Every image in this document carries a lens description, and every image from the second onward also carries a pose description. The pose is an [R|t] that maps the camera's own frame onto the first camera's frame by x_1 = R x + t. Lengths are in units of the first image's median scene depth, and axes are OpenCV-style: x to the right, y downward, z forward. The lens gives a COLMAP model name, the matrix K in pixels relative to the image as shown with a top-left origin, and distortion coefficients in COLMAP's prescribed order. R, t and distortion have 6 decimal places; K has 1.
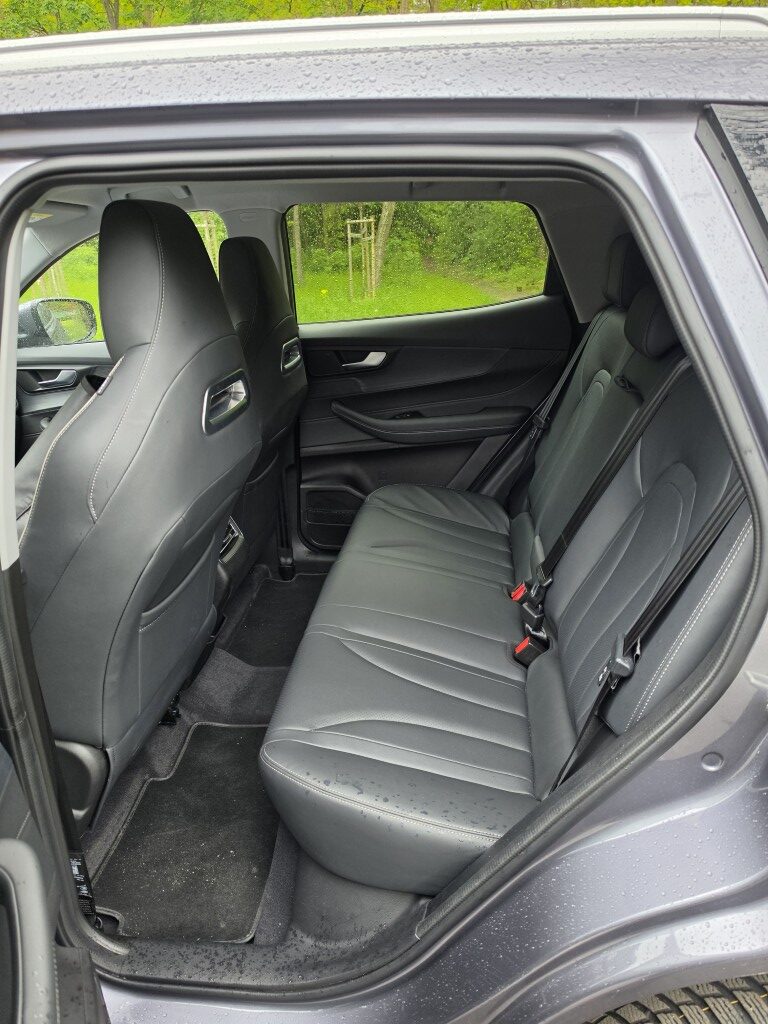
lens RADIAL K [[690.5, 0, 384.0], [0, 690.5, 512.0], [0, 0, 1]] dist [0.057274, -0.064080]
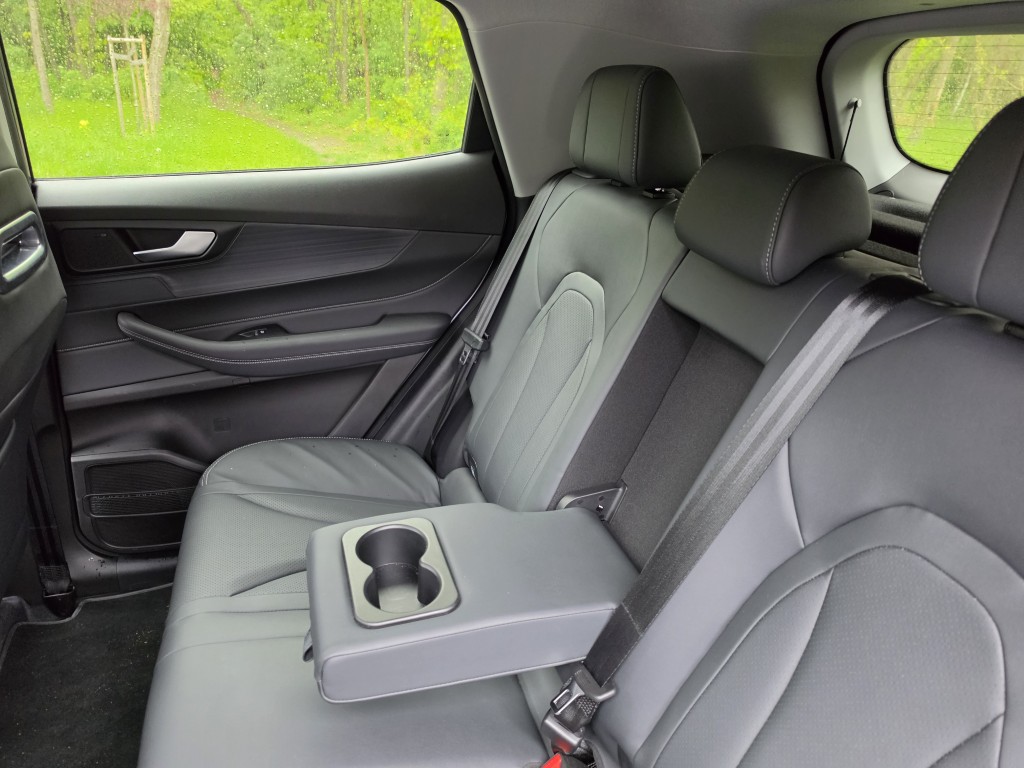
lens RADIAL K [[690.5, 0, 512.0], [0, 690.5, 384.0], [0, 0, 1]] dist [0.057274, -0.064080]
pose [[0.903715, -0.092189, 0.418091, -0.026521], [0.079043, 0.995681, 0.048692, -0.100335], [-0.420774, -0.010956, 0.907099, 0.314610]]
